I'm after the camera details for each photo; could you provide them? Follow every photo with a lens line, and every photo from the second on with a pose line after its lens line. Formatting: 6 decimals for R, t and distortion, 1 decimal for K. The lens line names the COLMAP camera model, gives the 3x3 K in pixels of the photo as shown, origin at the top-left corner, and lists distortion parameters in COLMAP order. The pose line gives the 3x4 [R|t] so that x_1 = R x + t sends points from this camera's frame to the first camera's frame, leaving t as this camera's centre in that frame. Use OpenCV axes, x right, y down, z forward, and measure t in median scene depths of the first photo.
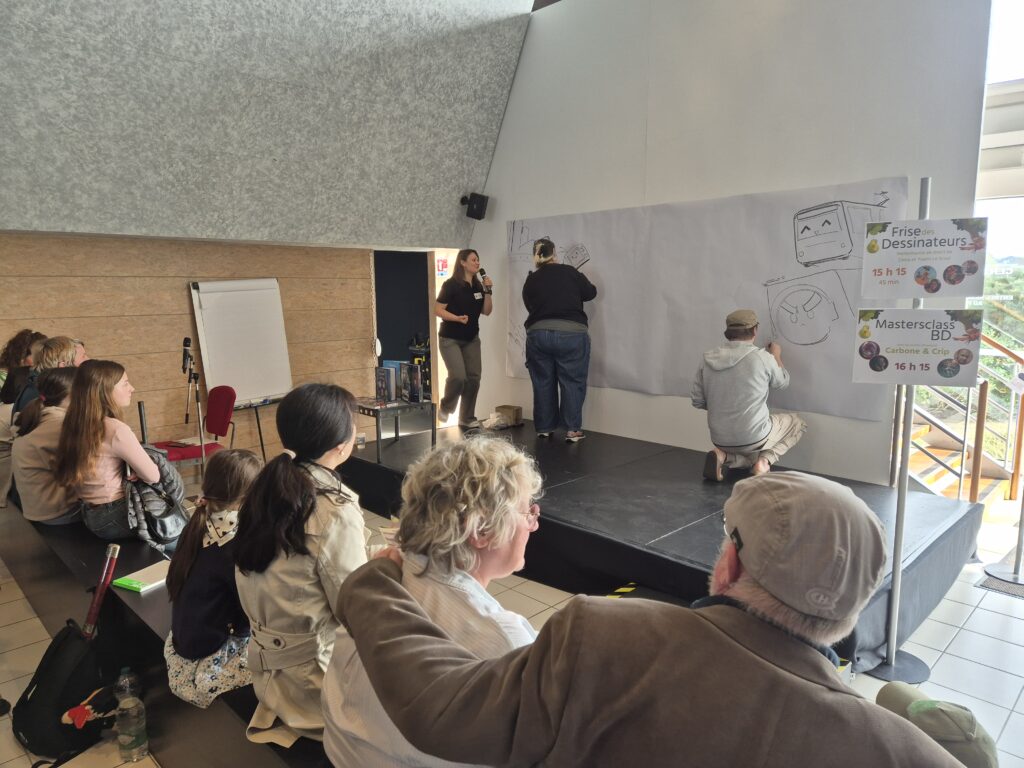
lens RADIAL K [[691.8, 0, 513.1], [0, 691.8, 389.1], [0, 0, 1]] dist [0.064425, -0.051698]
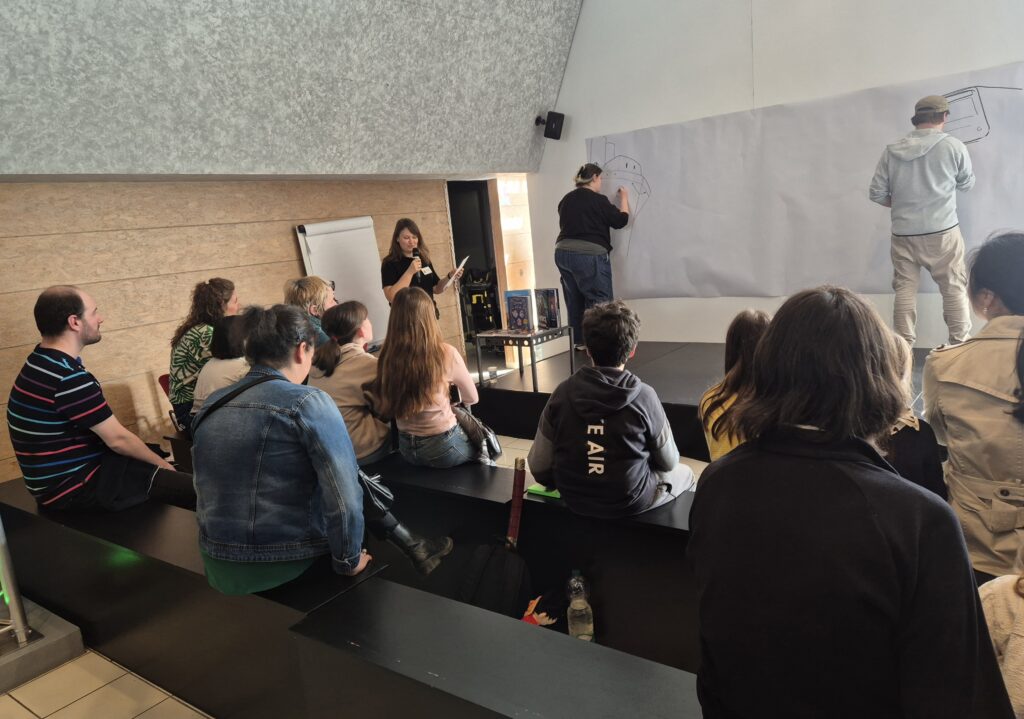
lens RADIAL K [[742.2, 0, 513.7], [0, 742.2, 357.4], [0, 0, 1]] dist [0.062494, -0.010941]
pose [[0.983773, -0.110398, 0.141430, -0.353821], [0.107358, 0.993798, 0.028968, 0.024175], [-0.143751, -0.013314, 0.989524, -0.022497]]
